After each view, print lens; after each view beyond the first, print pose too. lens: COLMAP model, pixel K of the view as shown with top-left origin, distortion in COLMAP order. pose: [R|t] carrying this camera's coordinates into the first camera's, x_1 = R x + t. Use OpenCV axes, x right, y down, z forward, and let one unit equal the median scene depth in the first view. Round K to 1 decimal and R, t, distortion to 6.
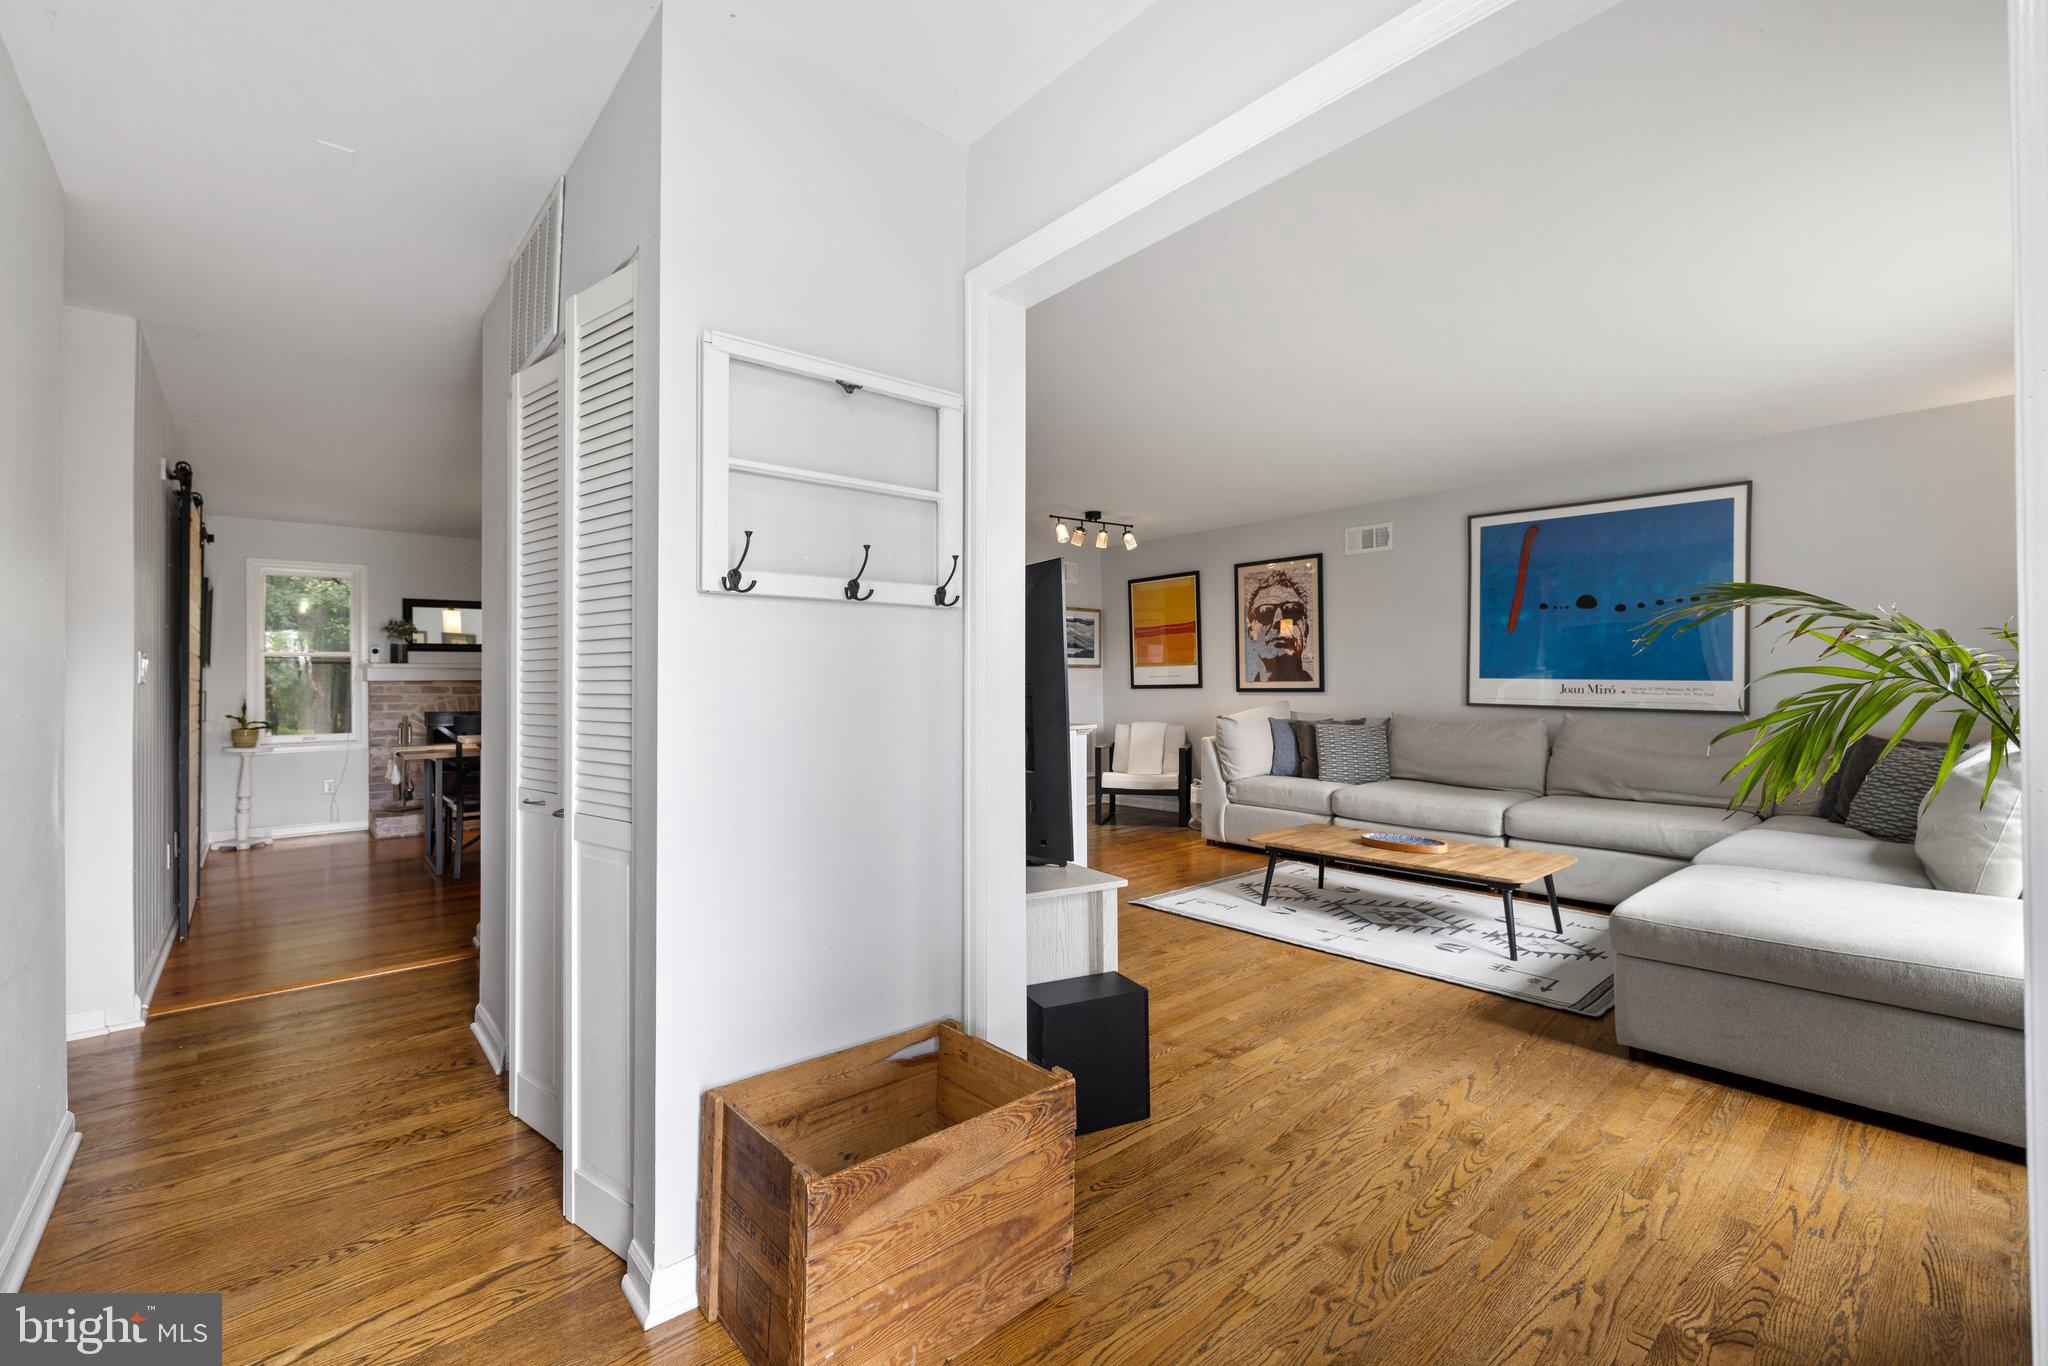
lens RADIAL K [[872.2, 0, 996.4], [0, 872.2, 676.5], [0, 0, 1]] dist [-0.001005, 0.000643]
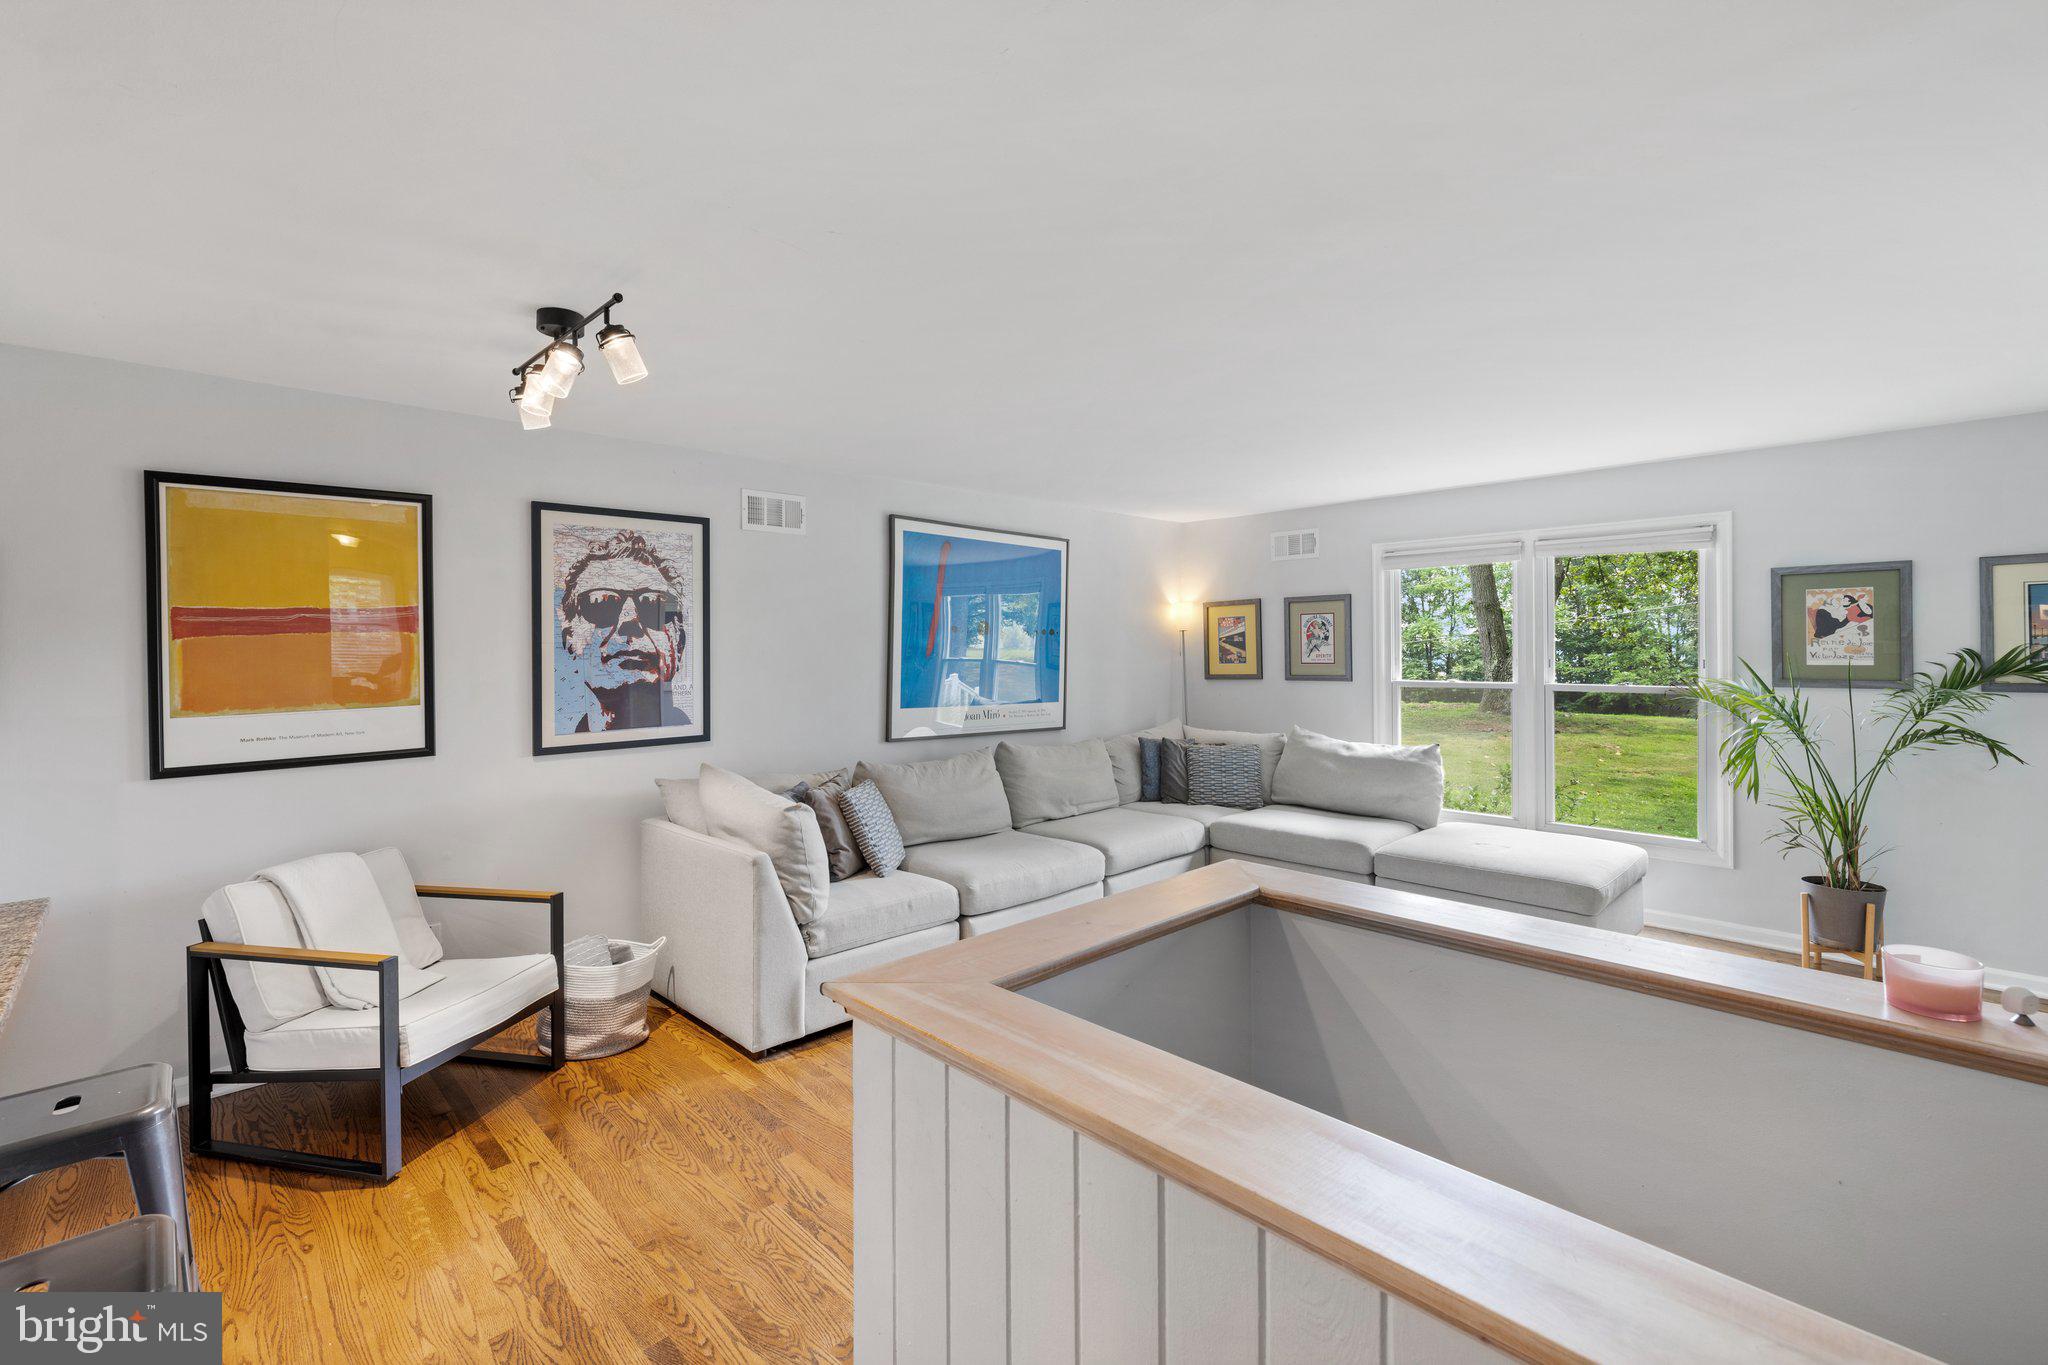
lens RADIAL K [[896.5, 0, 1002.0], [0, 896.5, 643.2], [0, 0, 1]] dist [0.002767, 0.000827]
pose [[-0.057276, 0.012537, 0.998280, -0.299203], [0.002177, 0.999920, -0.012432, -0.046948], [-0.998356, 0.001461, -0.057298, 0.889383]]
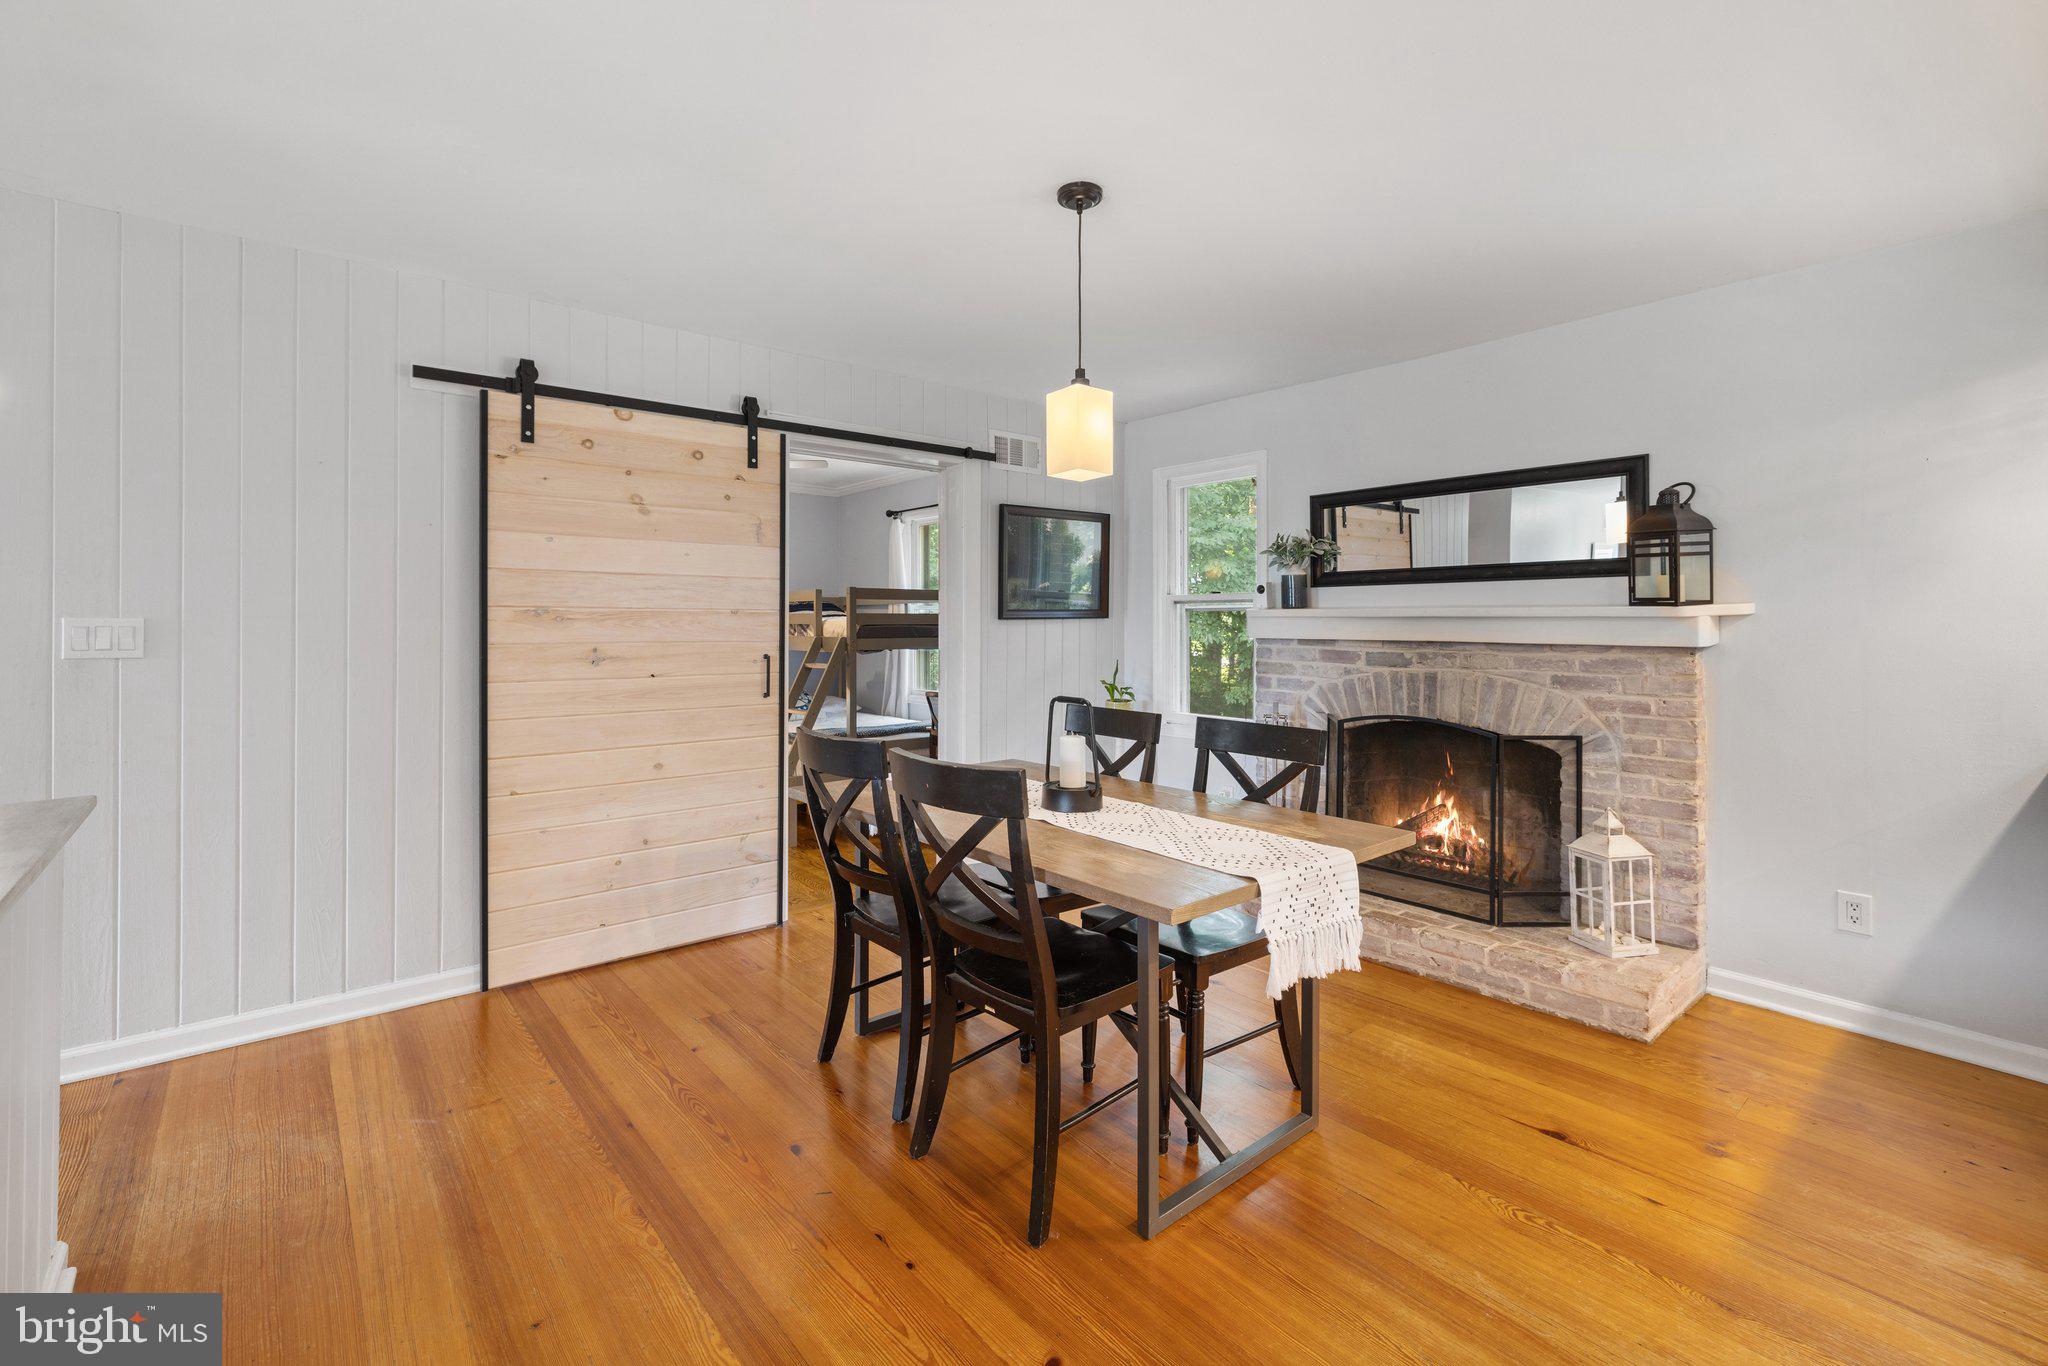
lens RADIAL K [[896.5, 0, 1004.1], [0, 896.5, 620.9], [0, 0, 1]] dist [0.002767, 0.000827]
pose [[-0.008559, 0.007684, -0.999934, -0.099334], [0.004934, 0.999959, 0.007642, -0.014583], [0.999951, -0.004868, -0.008596, 0.933646]]
